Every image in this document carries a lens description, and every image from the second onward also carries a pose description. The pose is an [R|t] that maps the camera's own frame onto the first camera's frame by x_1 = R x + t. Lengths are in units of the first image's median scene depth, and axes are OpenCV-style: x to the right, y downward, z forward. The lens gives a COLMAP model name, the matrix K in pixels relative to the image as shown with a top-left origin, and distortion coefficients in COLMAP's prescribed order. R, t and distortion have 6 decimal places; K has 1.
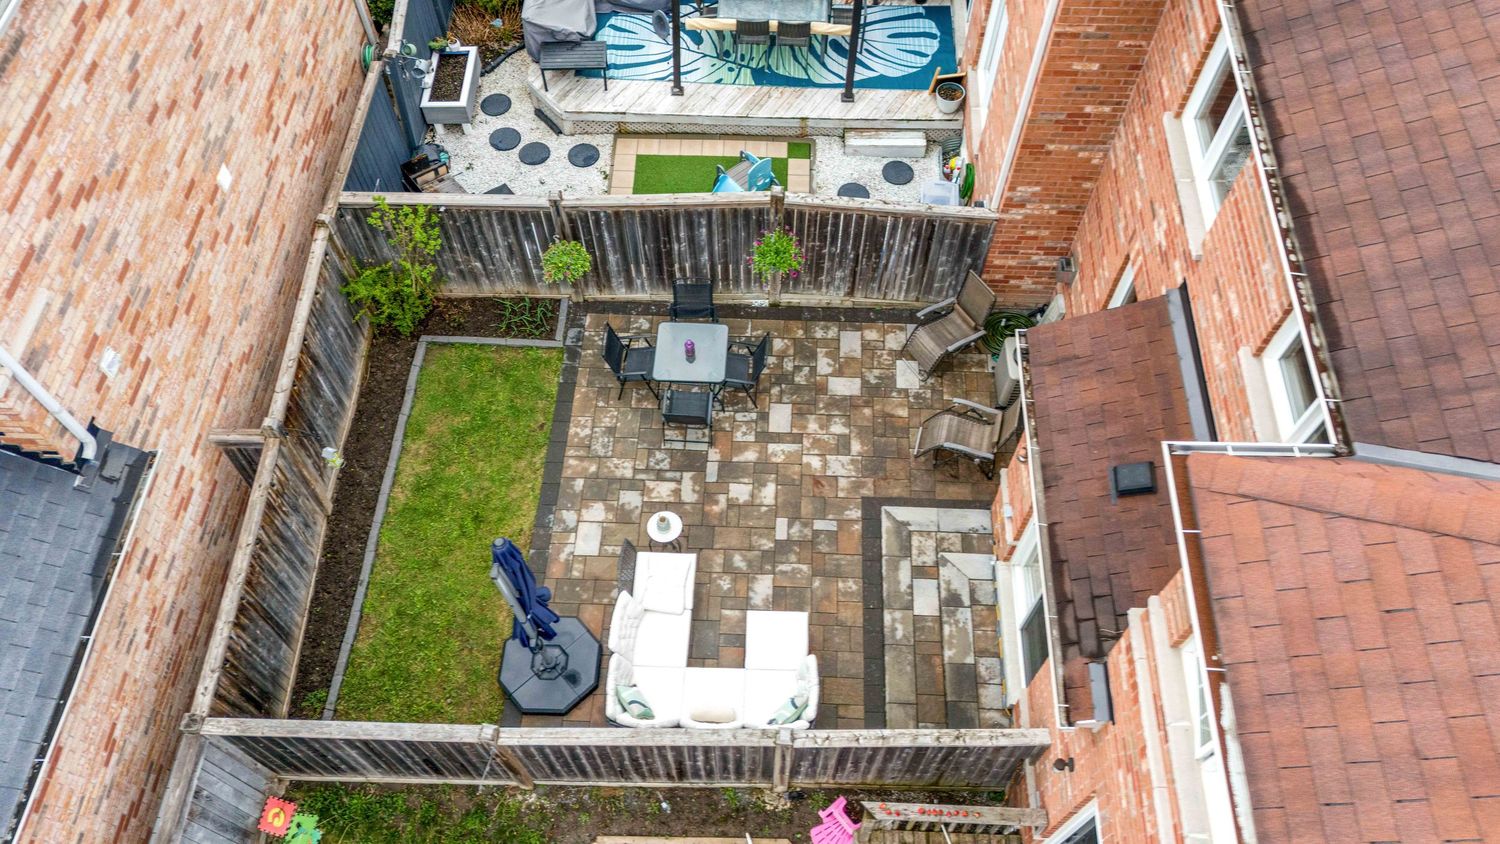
lens RADIAL K [[1087.0, 0, 761.9], [0, 1087.0, 412.6], [0, 0, 1]] dist [0.124176, -0.169837]
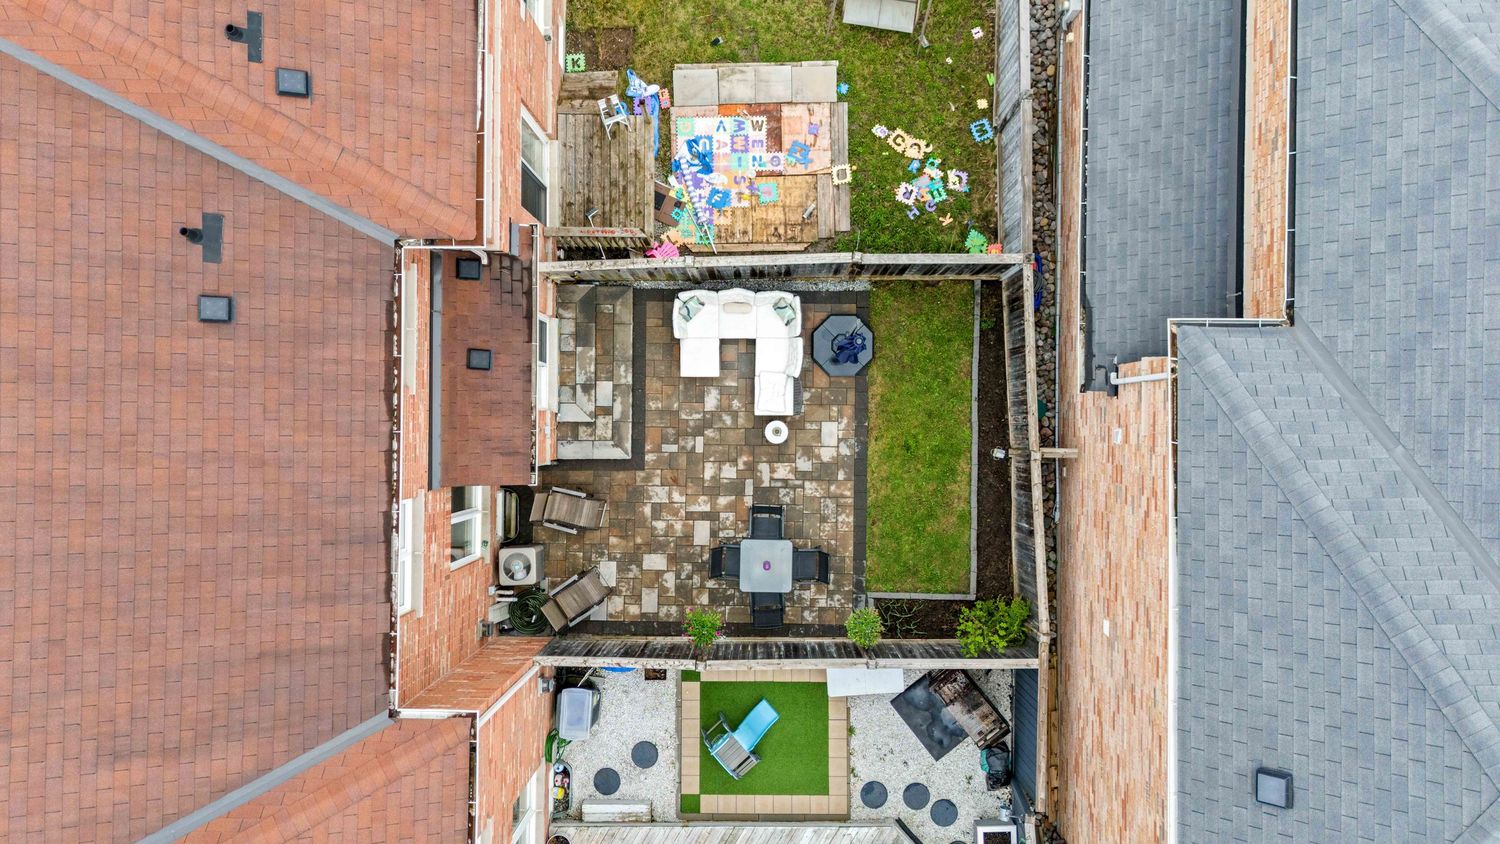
lens RADIAL K [[1106.7, 0, 737.1], [0, 1106.7, 423.9], [0, 0, 1]] dist [0.135393, -0.258649]
pose [[-0.999408, 0.026575, 0.021859, -0.063467], [-0.011348, -0.854263, 0.519717, -0.618878], [0.032485, 0.519161, 0.854059, -0.277092]]
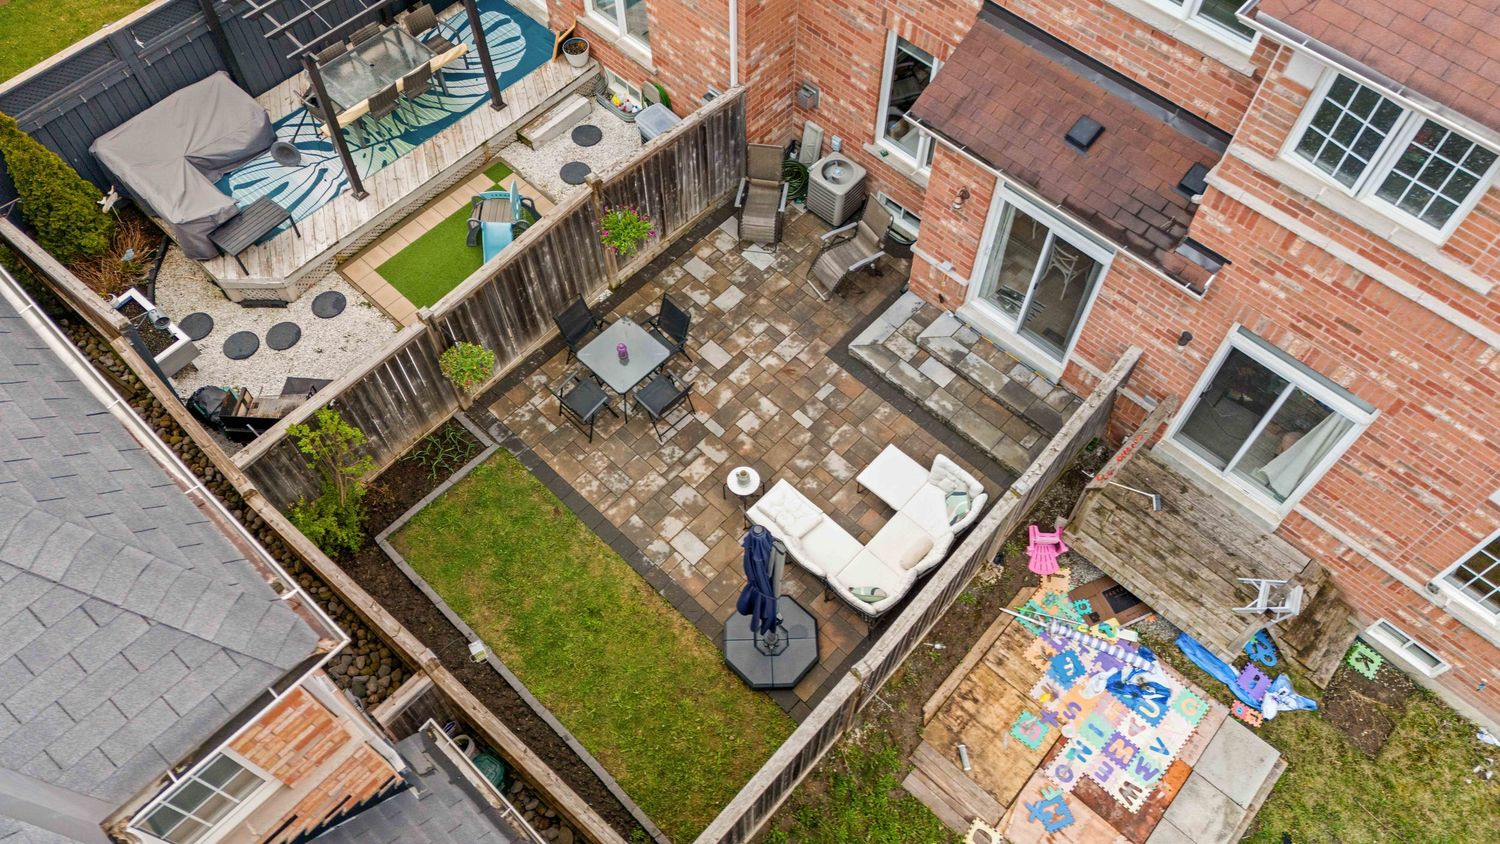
lens RADIAL K [[1088.6, 0, 747.2], [0, 1088.6, 409.7], [0, 0, 1]] dist [0.092705, -0.082891]
pose [[0.662743, -0.641835, 0.385771, -0.413958], [0.642312, 0.752061, 0.147784, -0.092786], [-0.384976, 0.149842, 0.910681, 0.026766]]
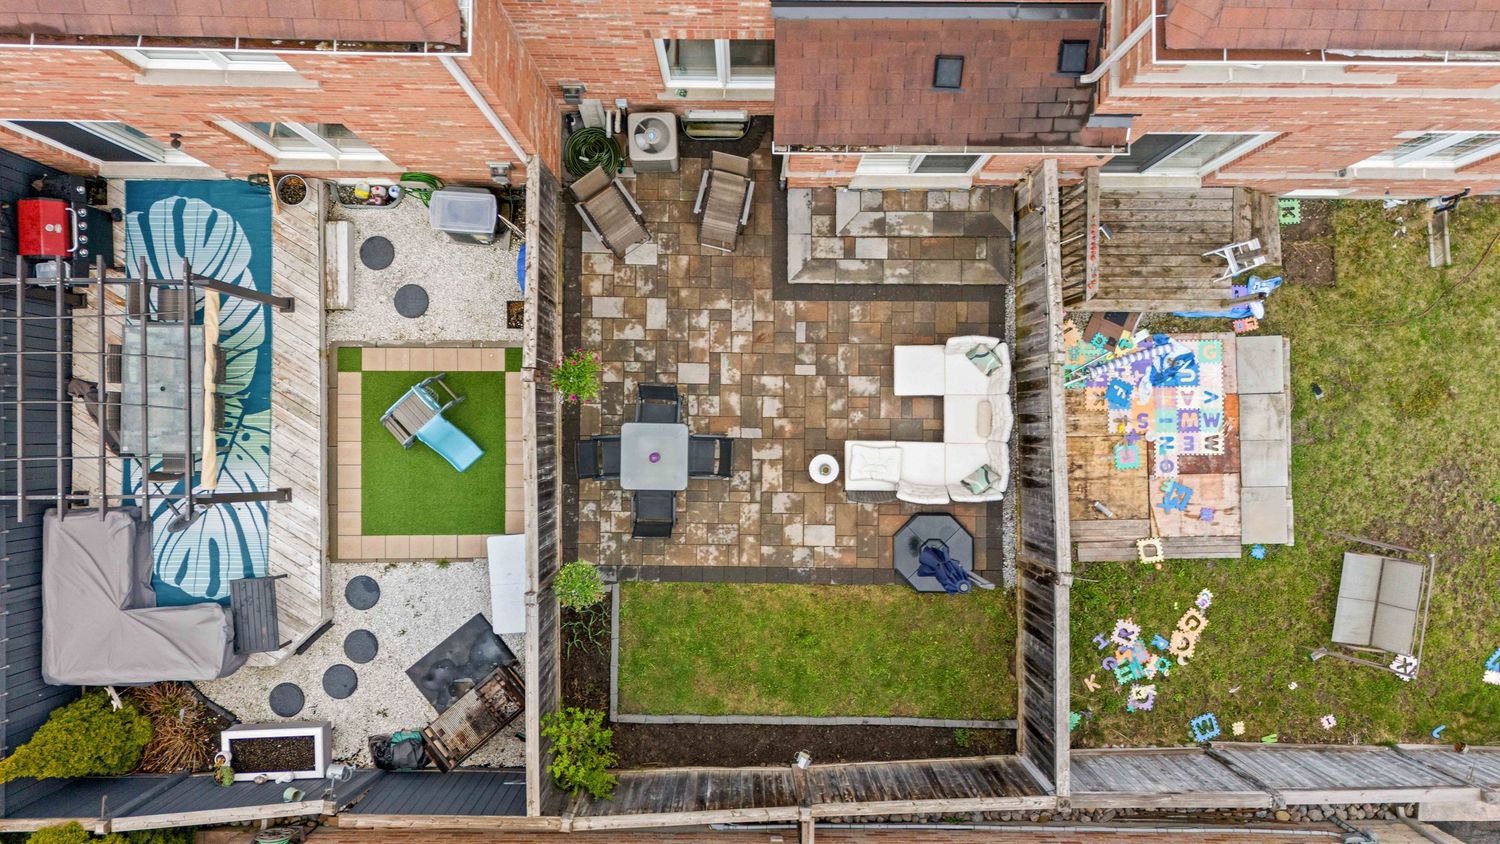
lens RADIAL K [[1103.7, 0, 750.9], [0, 1103.7, 409.5], [0, 0, 1]] dist [0.089593, -0.094279]
pose [[-0.028188, -0.999569, 0.008249, -0.030581], [0.852757, -0.019741, 0.521934, -0.530872], [-0.521546, 0.021747, 0.852946, 0.031102]]
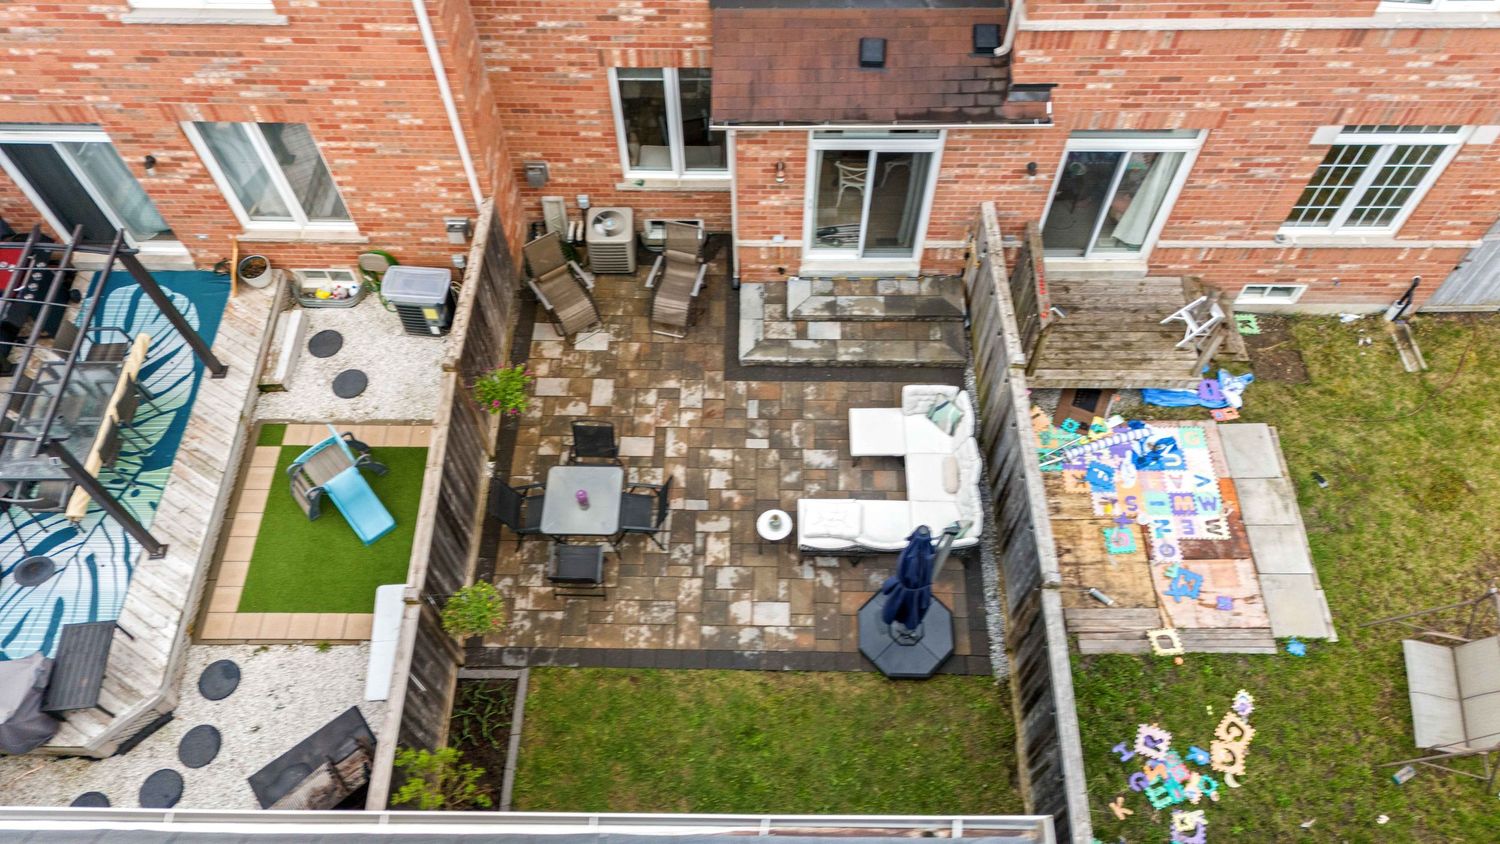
lens RADIAL K [[1081.5, 0, 755.2], [0, 1081.5, 413.8], [0, 0, 1]] dist [0.083068, -0.076911]
pose [[-0.014452, -0.859114, 0.511580, -0.480399], [0.860675, 0.249735, 0.443702, -0.359572], [-0.508950, 0.446716, 0.735809, 0.193875]]
